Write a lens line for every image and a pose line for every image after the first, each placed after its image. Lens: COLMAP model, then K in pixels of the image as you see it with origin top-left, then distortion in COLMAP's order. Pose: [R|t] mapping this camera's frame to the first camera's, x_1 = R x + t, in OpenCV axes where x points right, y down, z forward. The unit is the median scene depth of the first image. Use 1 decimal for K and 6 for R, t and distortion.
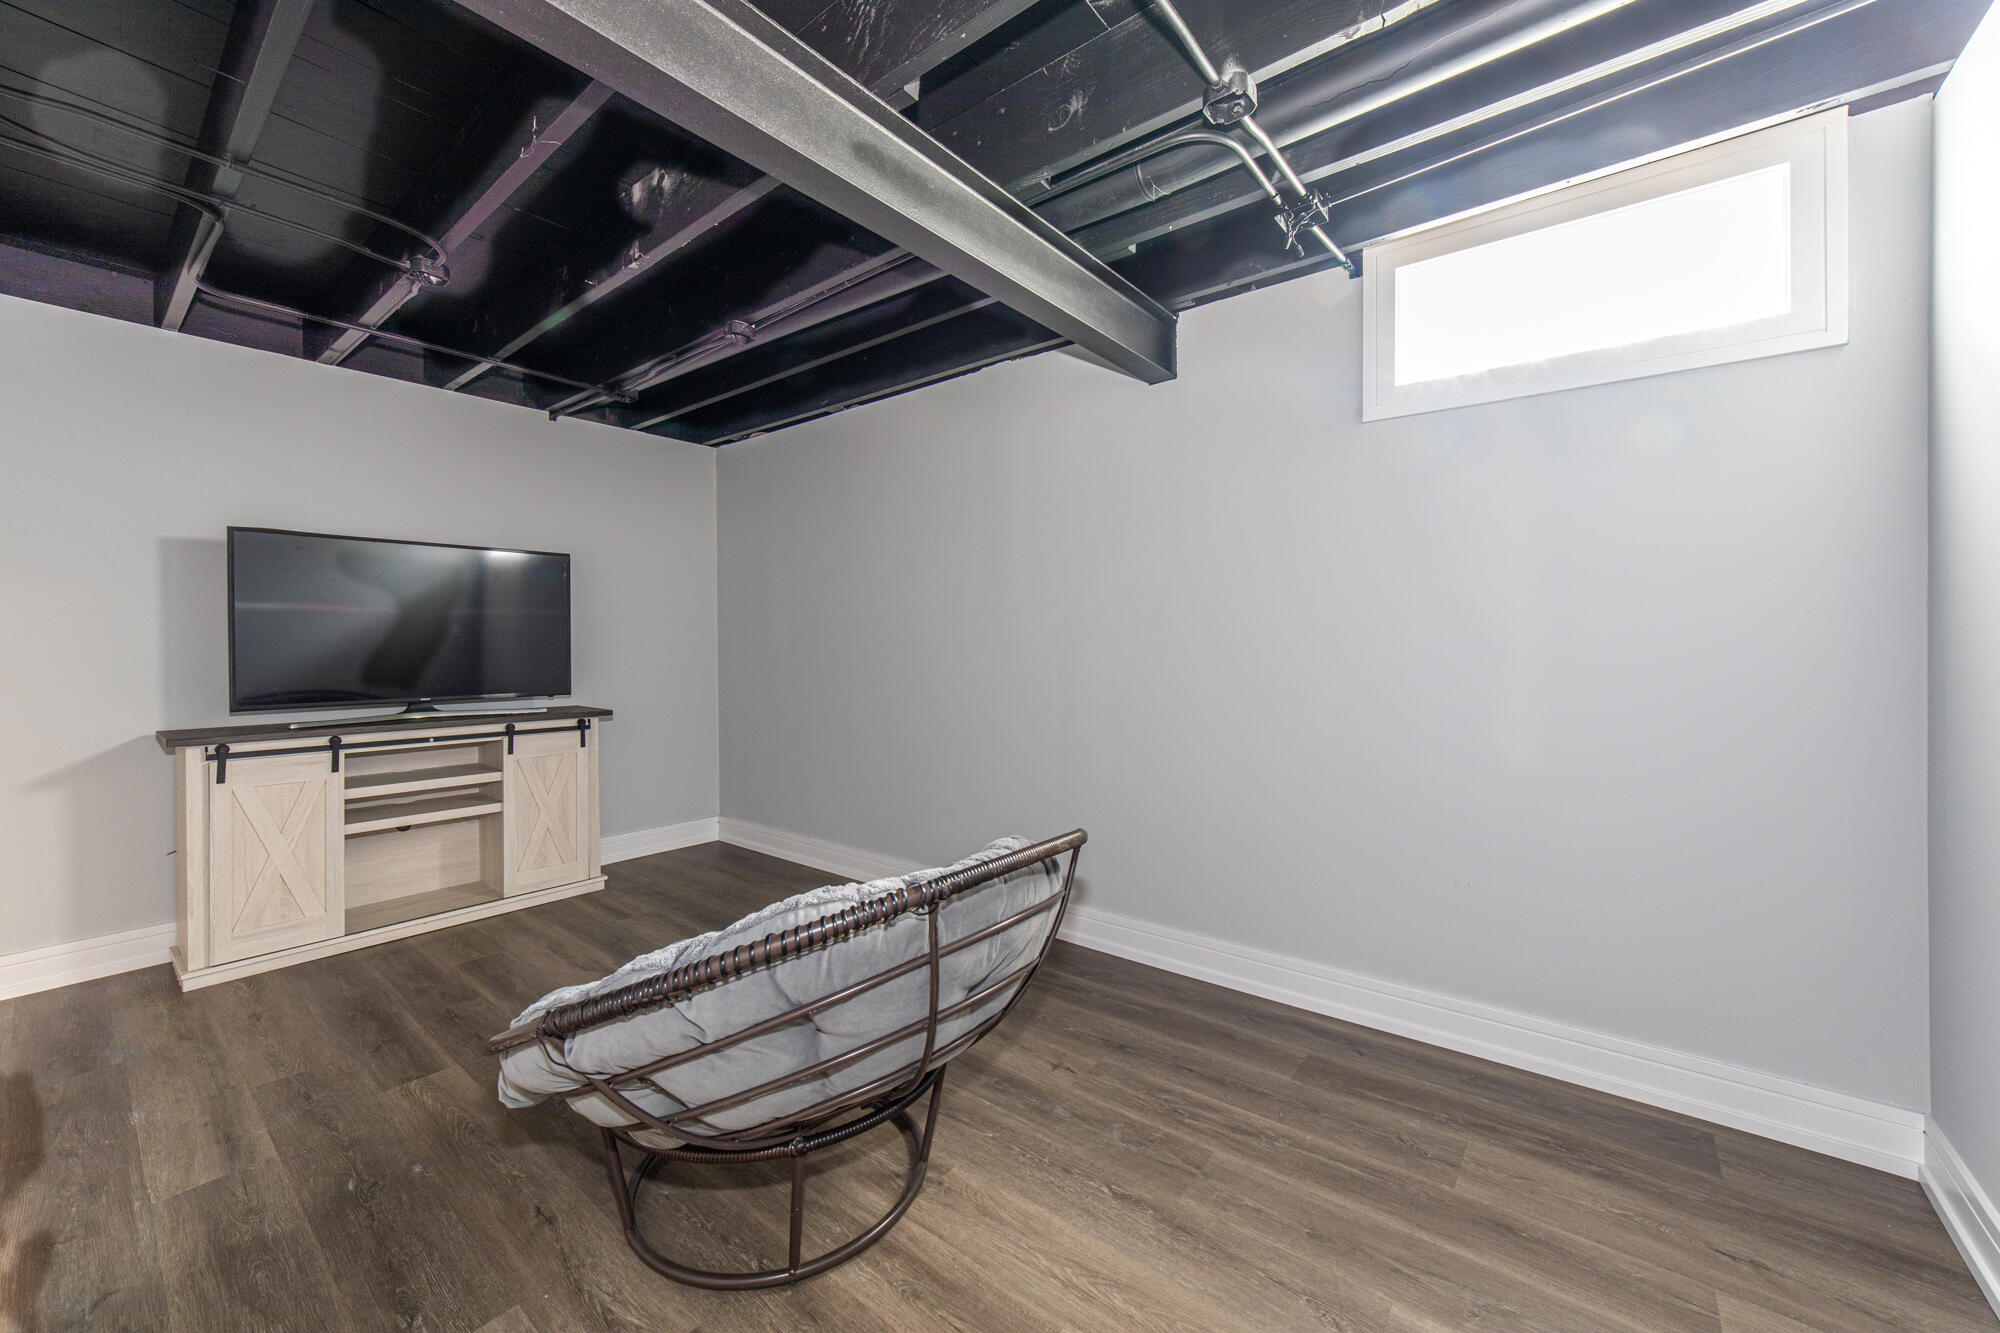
lens RADIAL K [[764.9, 0, 1008.8], [0, 764.9, 649.8], [0, 0, 1]] dist [0.000098, 0.000110]
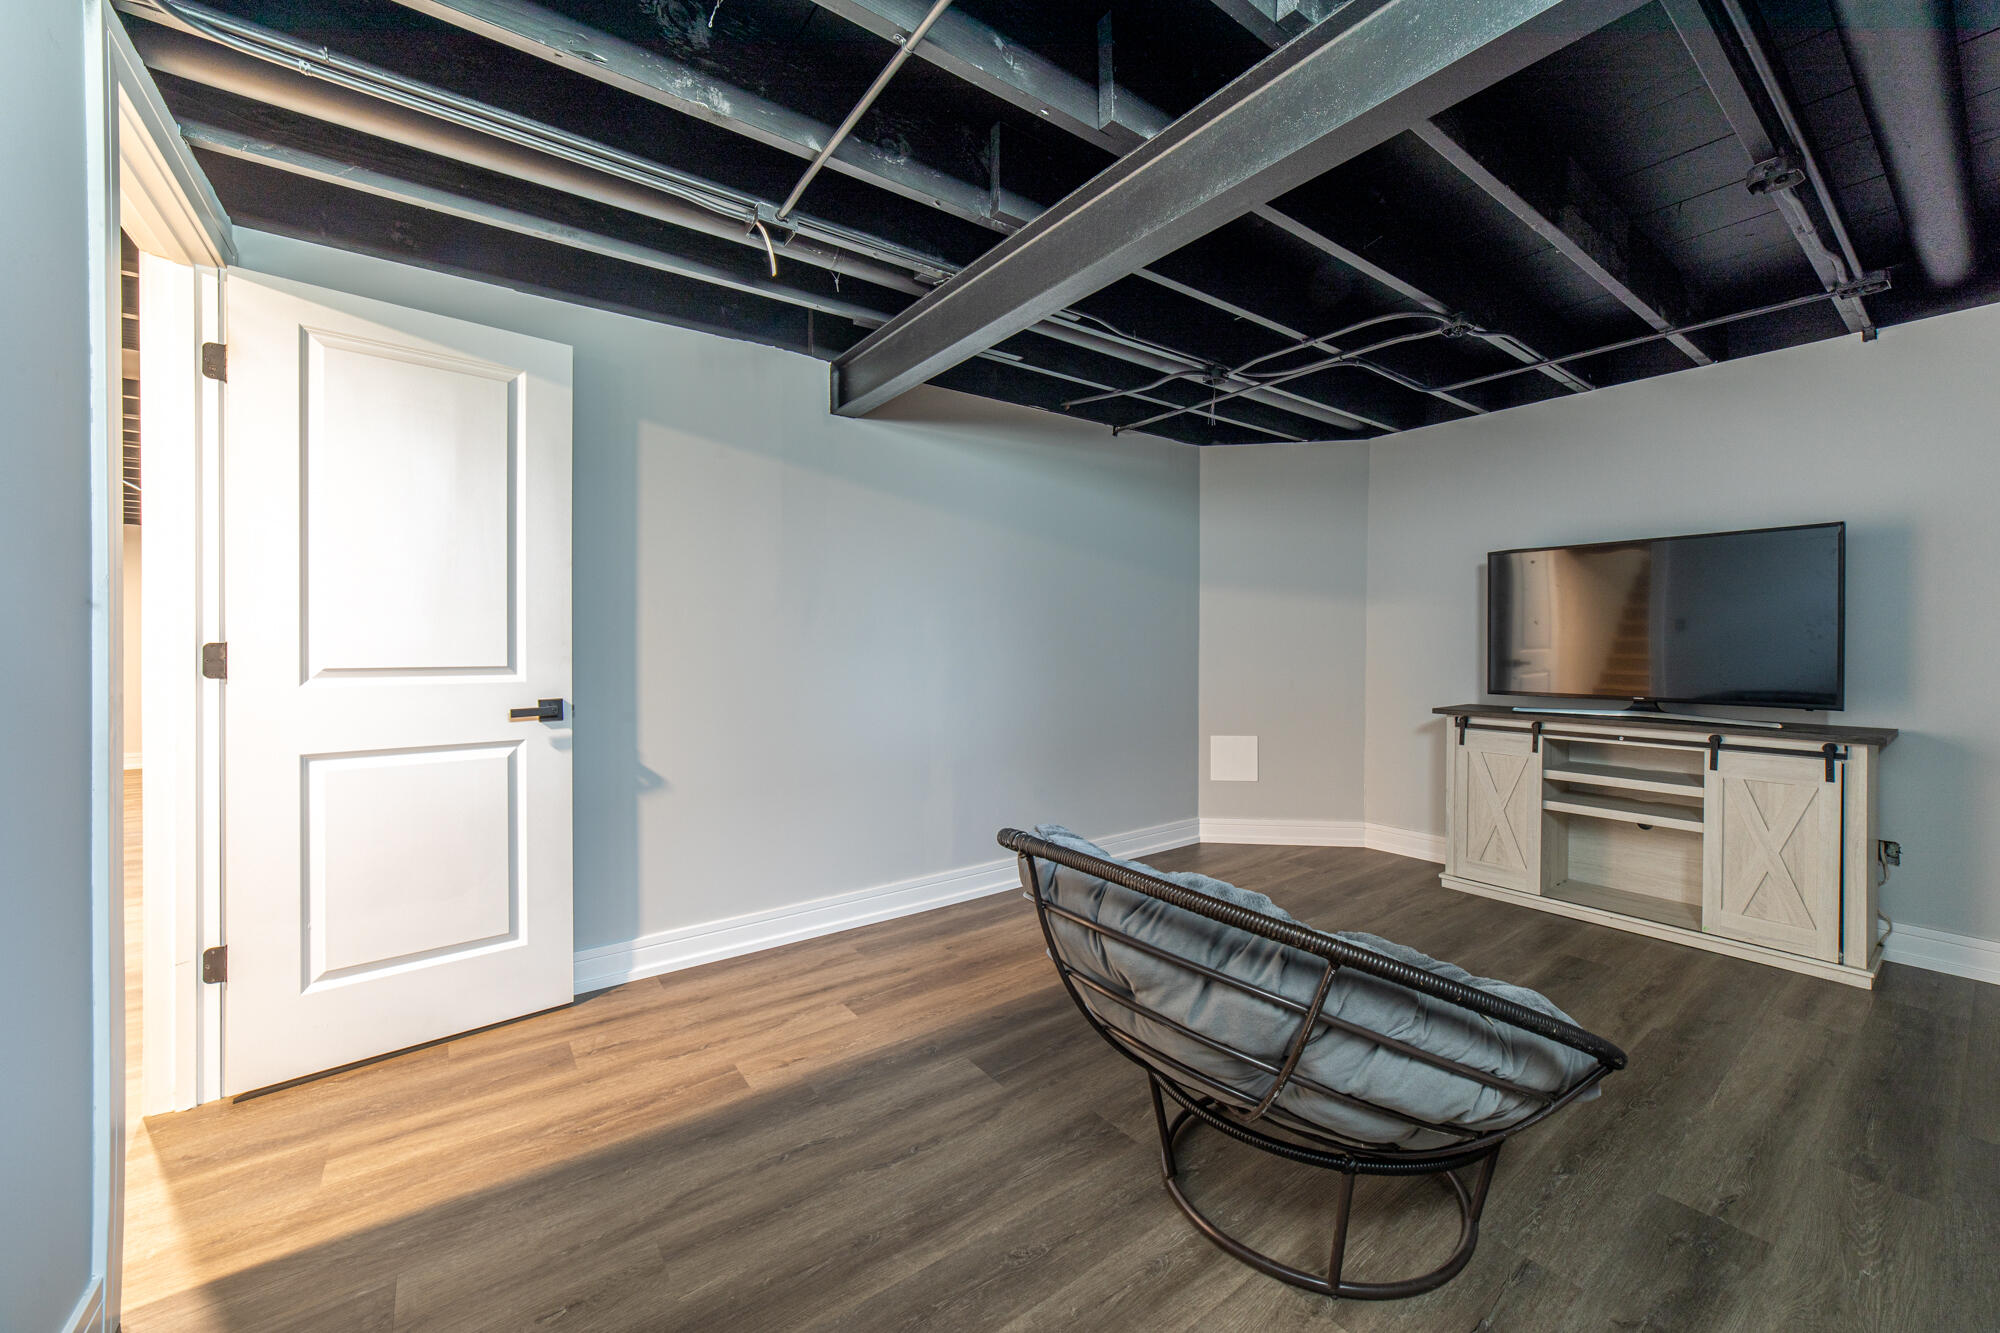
lens RADIAL K [[764.9, 0, 1007.8], [0, 764.9, 652.6], [0, 0, 1]] dist [0.000098, 0.000110]
pose [[-0.258453, 0.014272, -0.965918, 0.424491], [-0.007175, 0.999835, 0.016693, -0.005408], [0.965997, 0.011245, -0.258308, 0.493753]]
